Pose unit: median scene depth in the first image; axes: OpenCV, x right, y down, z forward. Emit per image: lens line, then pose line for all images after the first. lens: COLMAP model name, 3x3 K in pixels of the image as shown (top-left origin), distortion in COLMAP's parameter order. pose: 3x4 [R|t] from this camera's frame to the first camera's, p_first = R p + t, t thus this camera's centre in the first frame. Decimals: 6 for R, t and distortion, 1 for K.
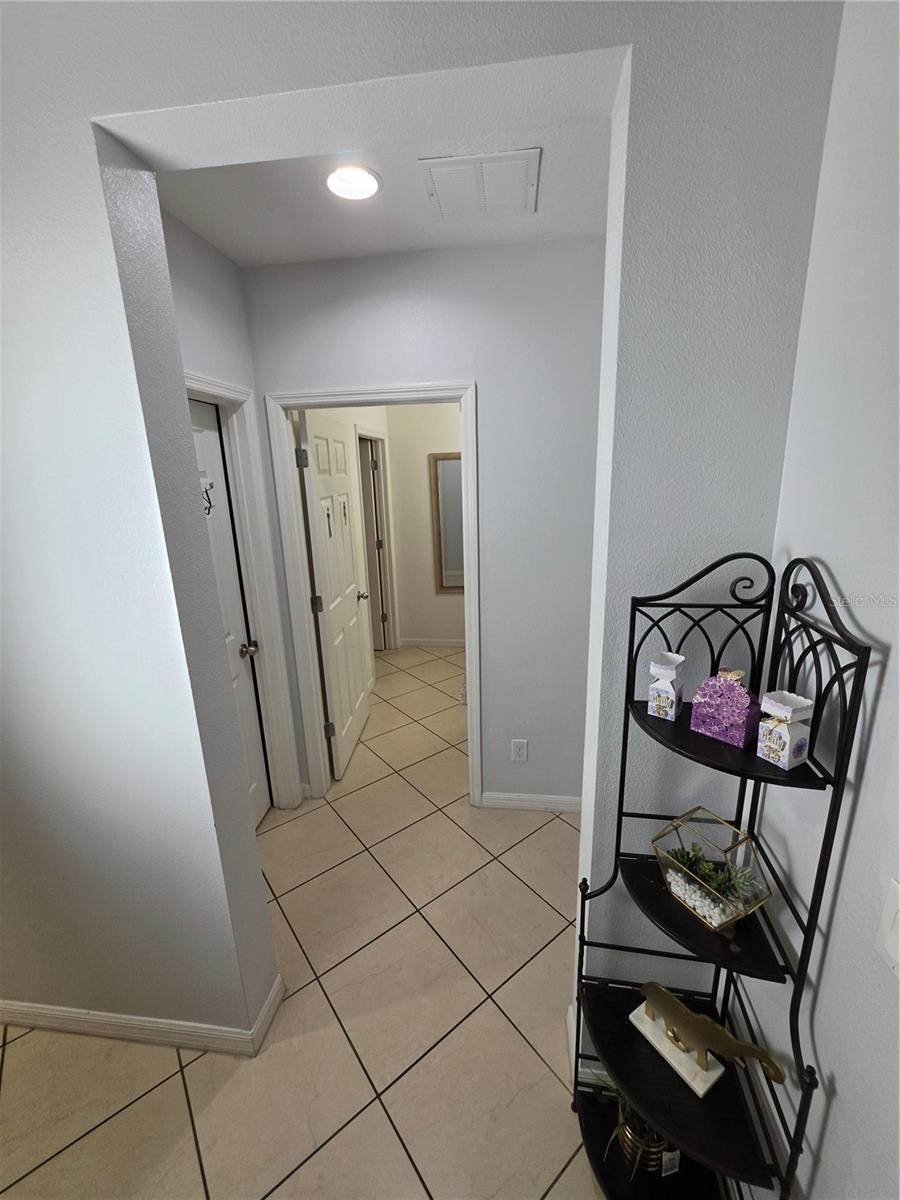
lens RADIAL K [[481.1, 0, 450.3], [0, 481.1, 594.9], [0, 0, 1]] dist [-0.004281, 0.002084]
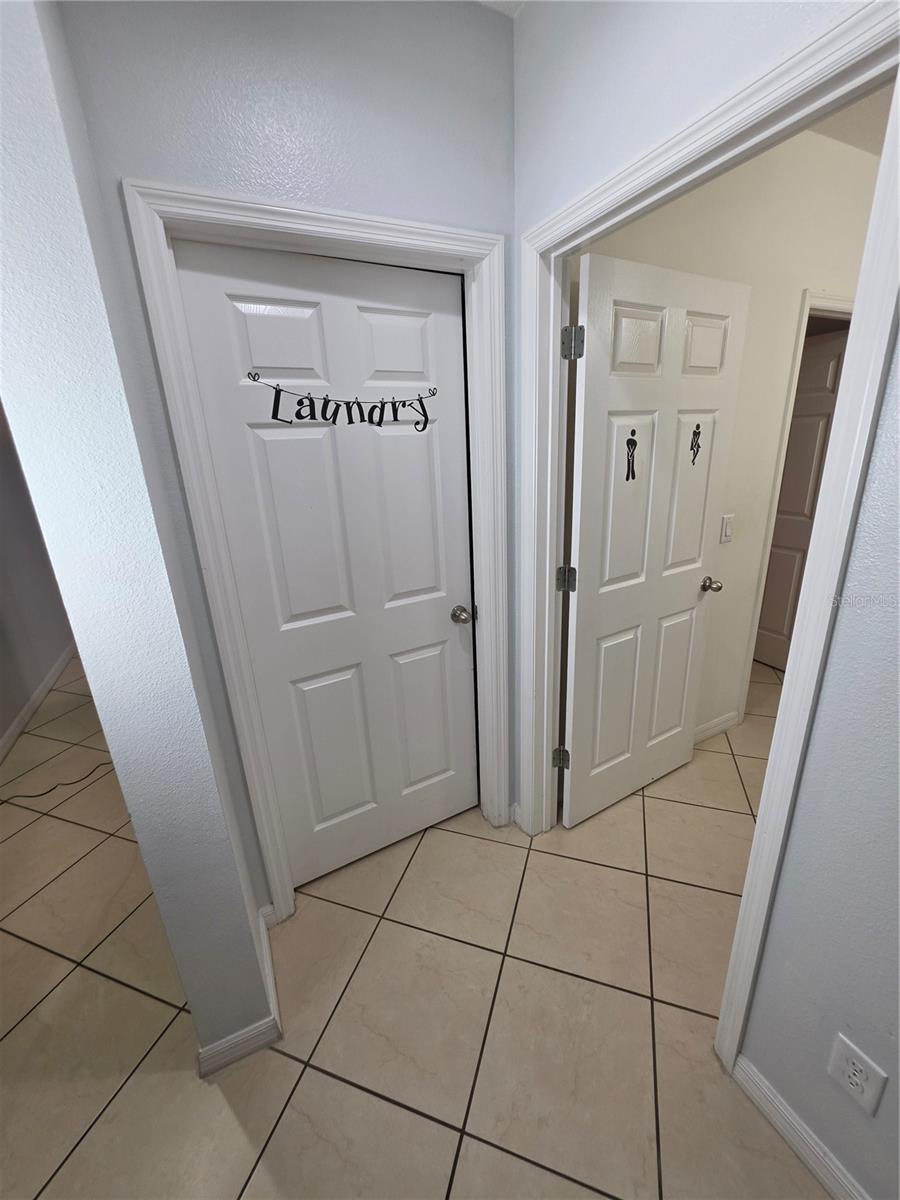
lens RADIAL K [[481.1, 0, 452.3], [0, 481.1, 599.4], [0, 0, 1]] dist [-0.004281, 0.002084]
pose [[0.548644, 0.264920, -0.792974, 0.185169], [-0.180811, 0.963621, 0.196831, -0.061728], [0.816271, 0.035388, 0.576585, 0.546372]]
